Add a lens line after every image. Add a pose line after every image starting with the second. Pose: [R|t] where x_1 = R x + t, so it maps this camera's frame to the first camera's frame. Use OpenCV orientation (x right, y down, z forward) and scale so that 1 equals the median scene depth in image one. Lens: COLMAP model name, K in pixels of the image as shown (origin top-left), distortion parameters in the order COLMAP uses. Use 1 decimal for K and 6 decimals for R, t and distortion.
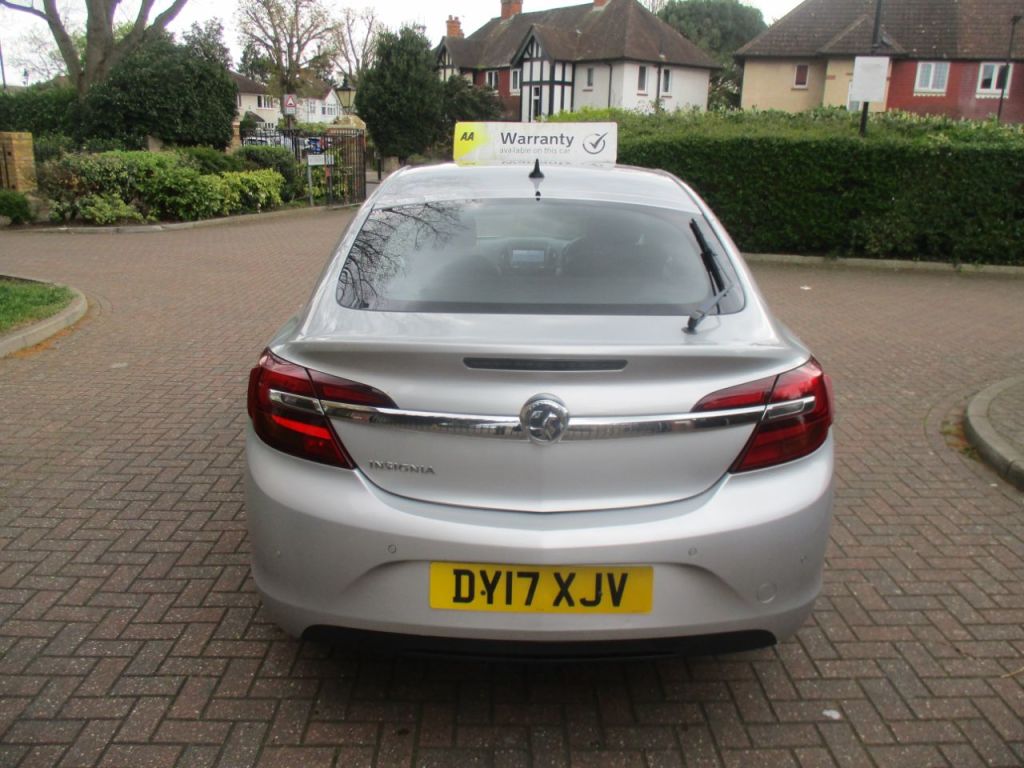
lens RADIAL K [[840.6, 0, 519.0], [0, 840.6, 385.2], [0, 0, 1]] dist [-0.037095, 0.015011]
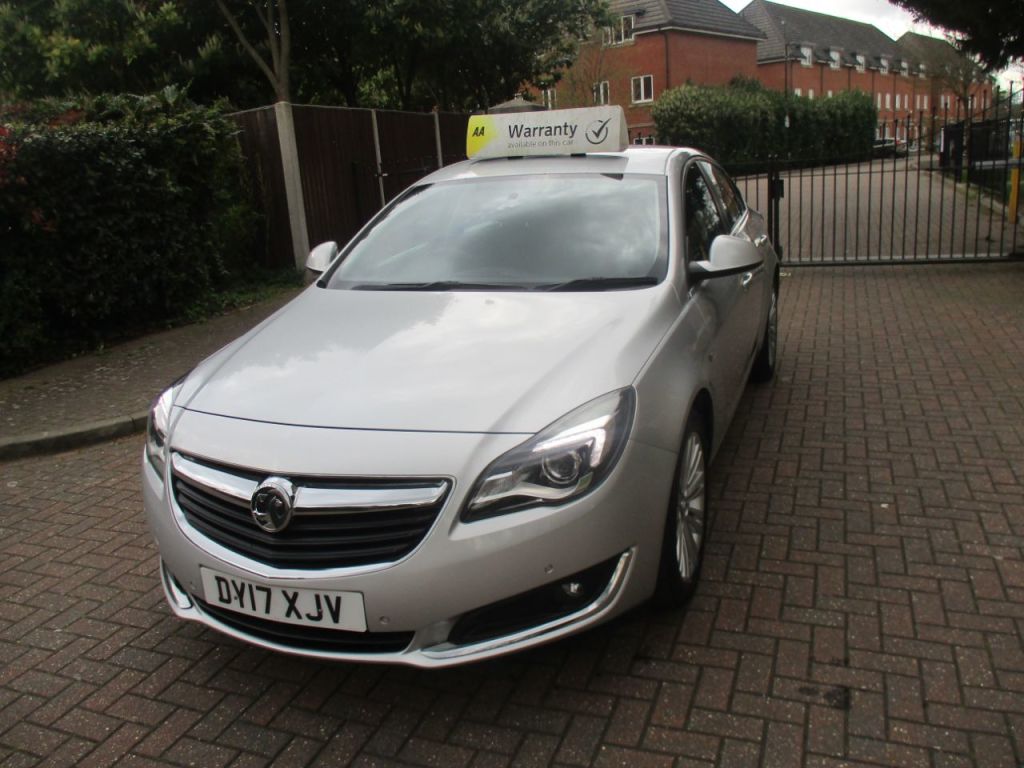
lens RADIAL K [[836.7, 0, 520.3], [0, 836.7, 387.7], [0, 0, 1]] dist [-0.039889, 0.019365]
pose [[-0.927772, -0.064641, 0.367505, -0.088464], [0.142526, 0.848819, 0.509110, -0.144038], [-0.344854, 0.524718, -0.778297, 0.517484]]
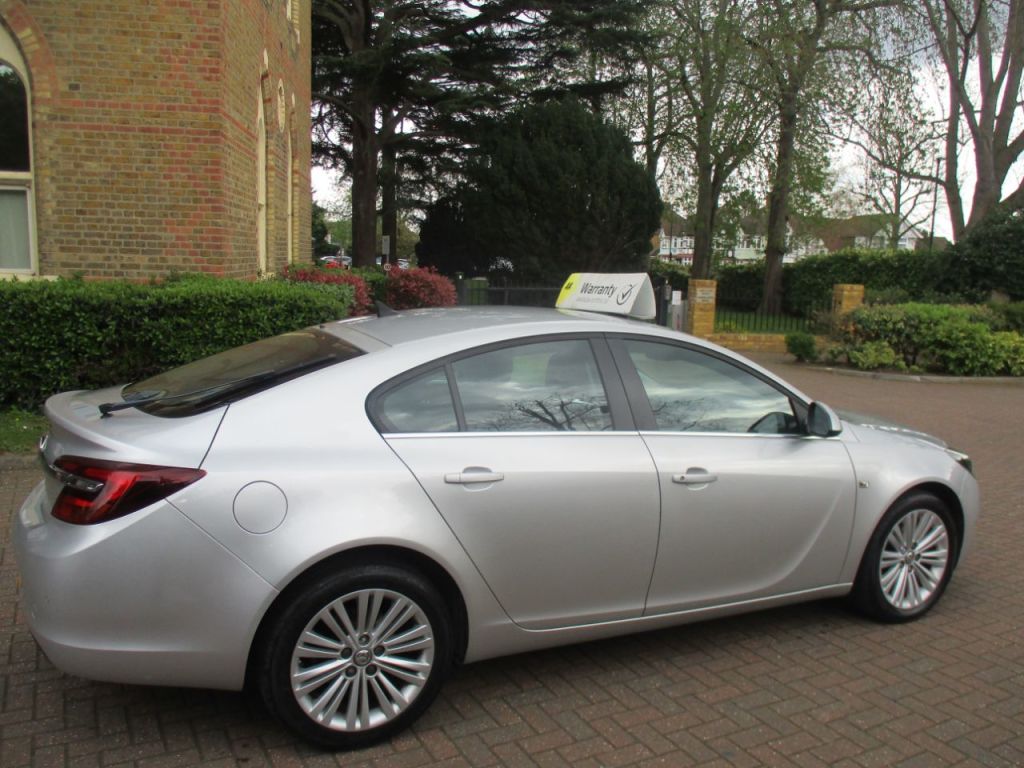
lens RADIAL K [[839.6, 0, 518.2], [0, 839.6, 383.6], [0, 0, 1]] dist [-0.034907, 0.003221]
pose [[0.453737, 0.110067, -0.884312, 0.237008], [-0.266735, 0.963621, -0.016922, -0.037910], [0.850280, 0.243555, 0.466589, 0.127434]]
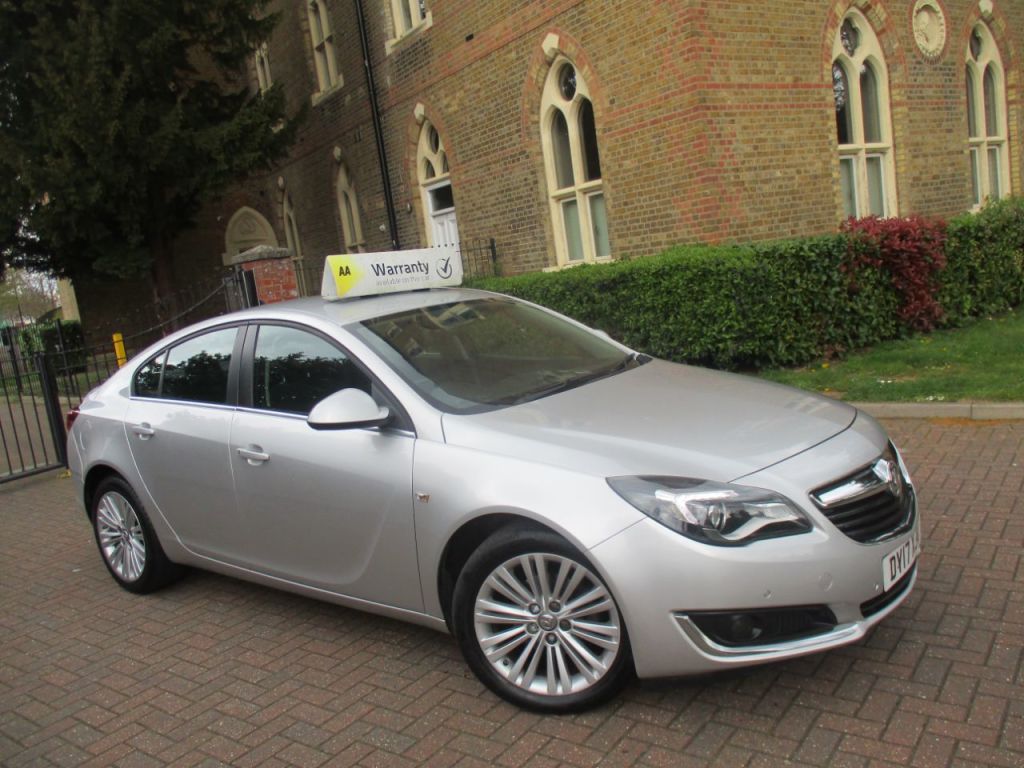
lens RADIAL K [[839.6, 0, 518.2], [0, 839.6, 383.6], [0, 0, 1]] dist [-0.034907, 0.003221]
pose [[-0.610214, 0.159897, -0.775933, 0.199537], [-0.111477, 0.952346, 0.283919, -0.125372], [0.784354, 0.259750, -0.563310, 0.466208]]
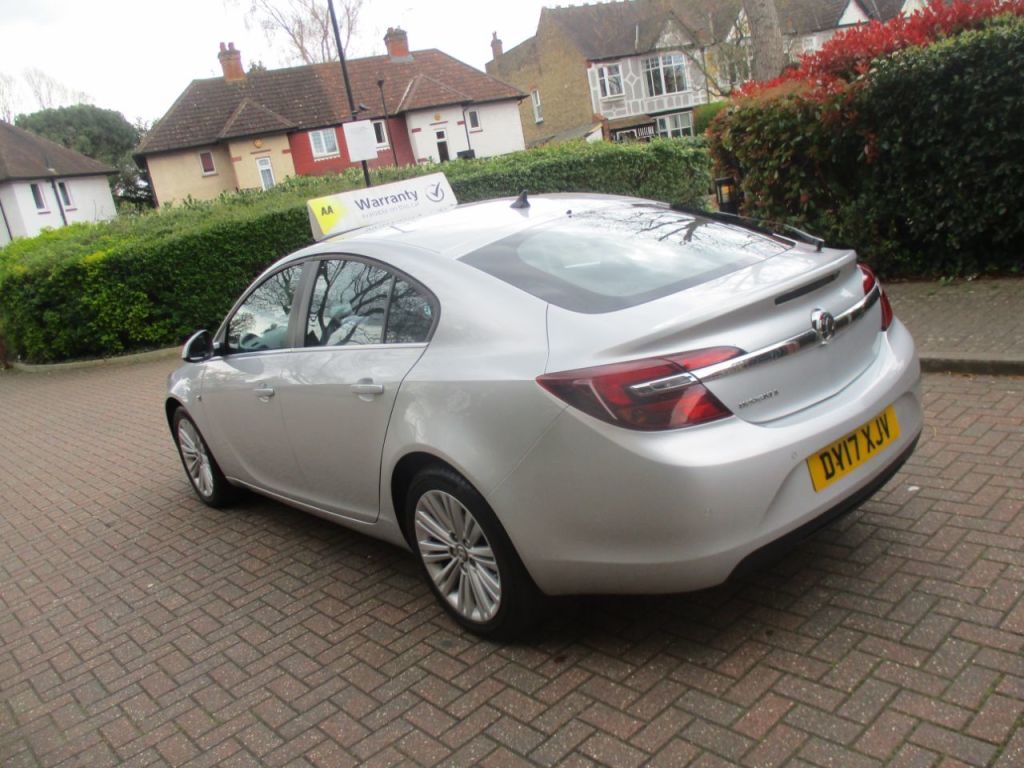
lens RADIAL K [[839.6, 0, 518.2], [0, 839.6, 383.6], [0, 0, 1]] dist [-0.034907, 0.003221]
pose [[0.746465, -0.316548, 0.585310, -0.148021], [0.371748, 0.927919, 0.027735, -0.011925], [-0.551900, 0.196884, 0.810335, 0.024757]]
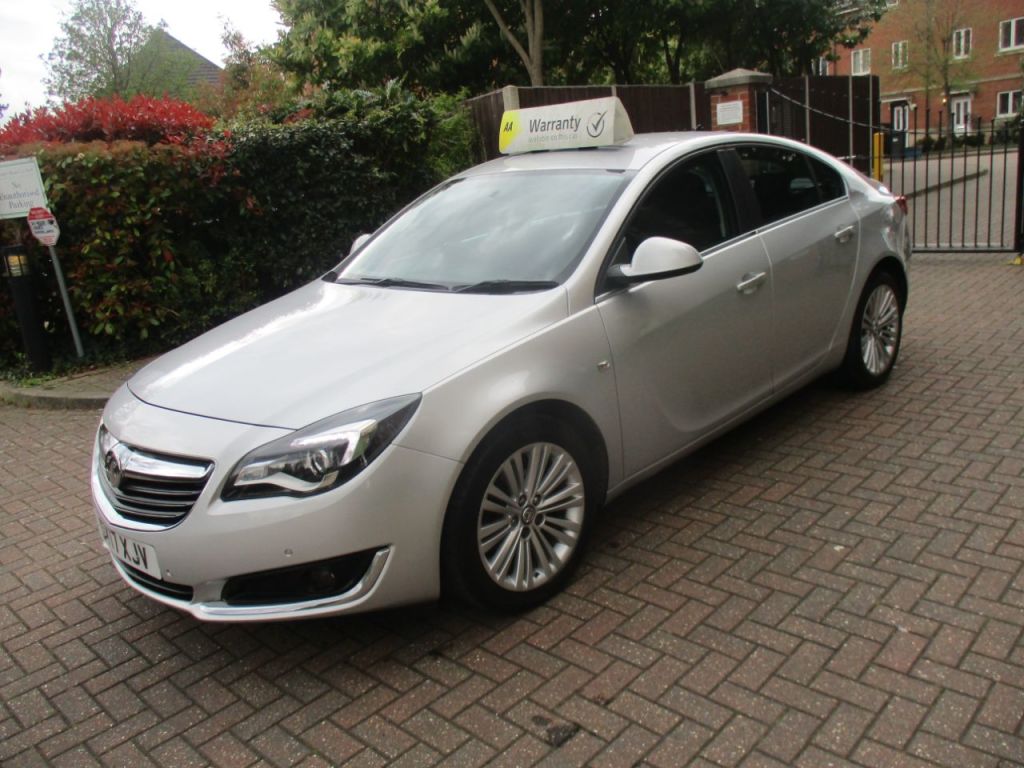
lens RADIAL K [[839.6, 0, 518.2], [0, 839.6, 383.6], [0, 0, 1]] dist [-0.034907, 0.003221]
pose [[-0.702986, -0.143201, 0.696638, -0.178305], [0.275358, 0.848321, 0.452248, -0.131325], [-0.655735, 0.509749, -0.556926, 0.464694]]
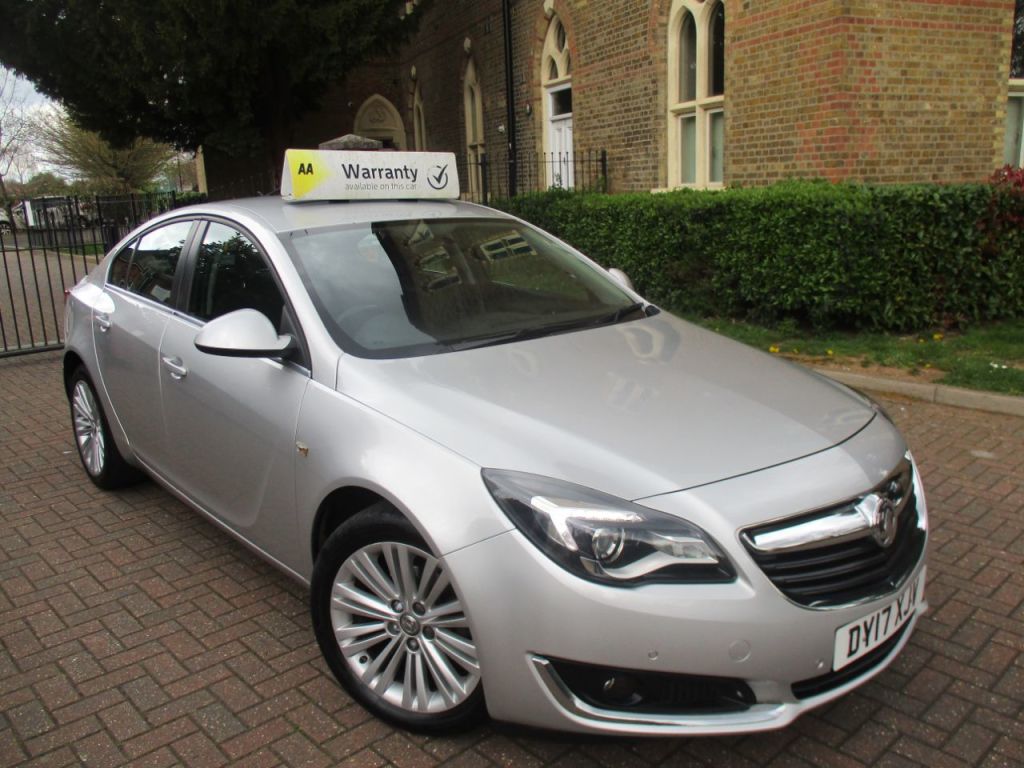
lens RADIAL K [[839.6, 0, 518.2], [0, 839.6, 383.6], [0, 0, 1]] dist [-0.034907, 0.003221]
pose [[-0.743812, 0.145997, -0.652249, 0.138277], [-0.177399, 0.897731, 0.403247, -0.127683], [0.644417, 0.415649, -0.641843, 0.473069]]
